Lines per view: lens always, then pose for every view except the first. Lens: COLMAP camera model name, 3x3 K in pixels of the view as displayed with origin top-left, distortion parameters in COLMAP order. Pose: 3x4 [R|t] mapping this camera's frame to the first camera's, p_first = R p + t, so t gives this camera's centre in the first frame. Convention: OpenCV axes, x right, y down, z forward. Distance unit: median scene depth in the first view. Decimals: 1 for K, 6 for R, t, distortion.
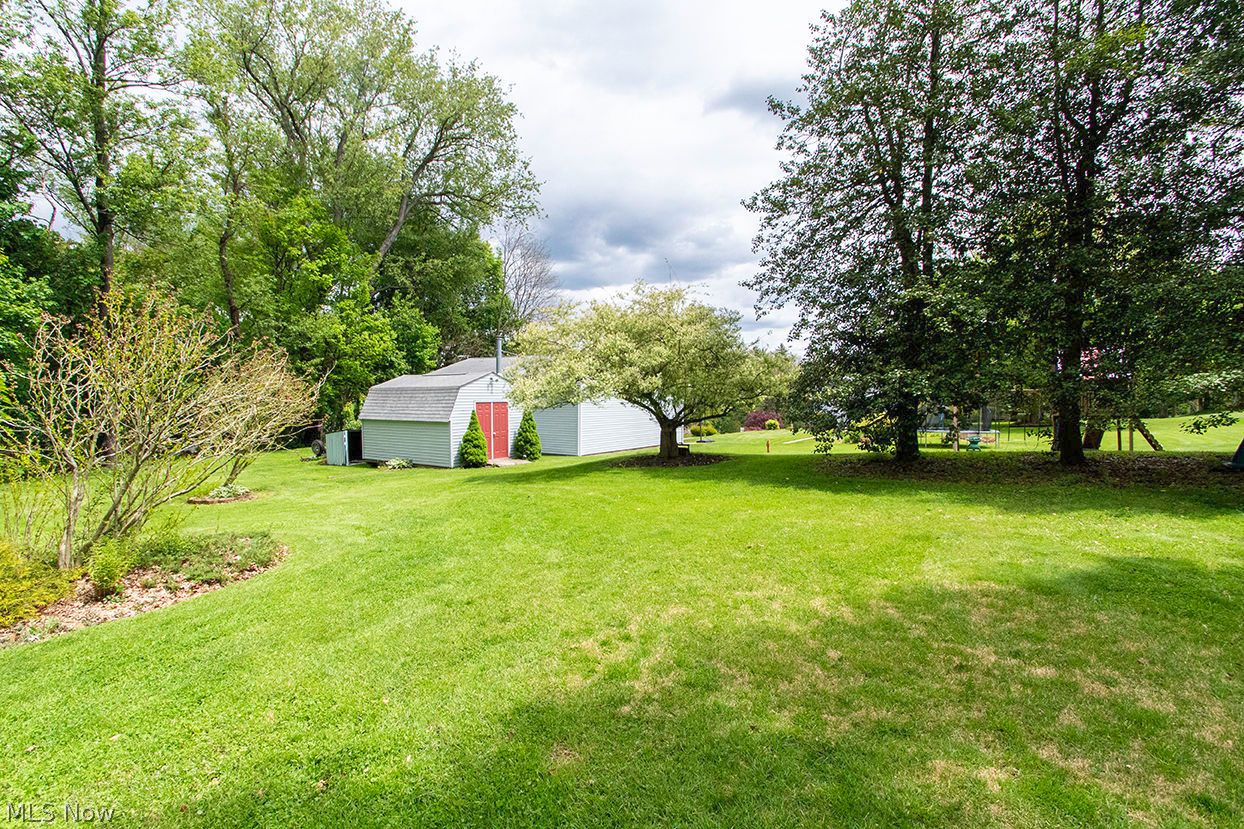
lens RADIAL K [[586.6, 0, 622.9], [0, 586.6, 413.4], [0, 0, 1]] dist [0.003610, 0.002207]
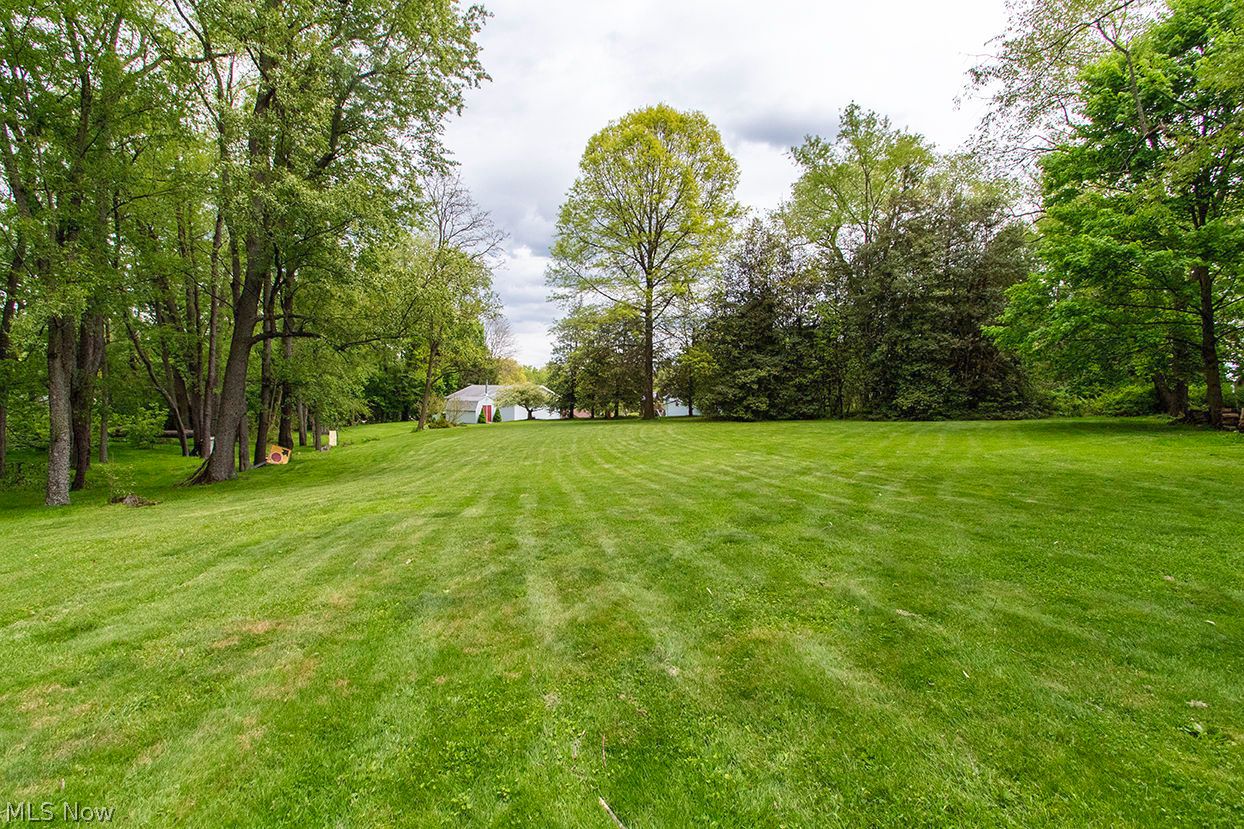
lens RADIAL K [[586.6, 0, 621.0], [0, 586.6, 413.7], [0, 0, 1]] dist [0.003610, 0.002207]
pose [[0.999528, 0.003511, 0.030526, 0.443720], [-0.003426, 0.999990, -0.002829, 0.035945], [-0.030536, 0.002724, 0.999530, -2.389548]]
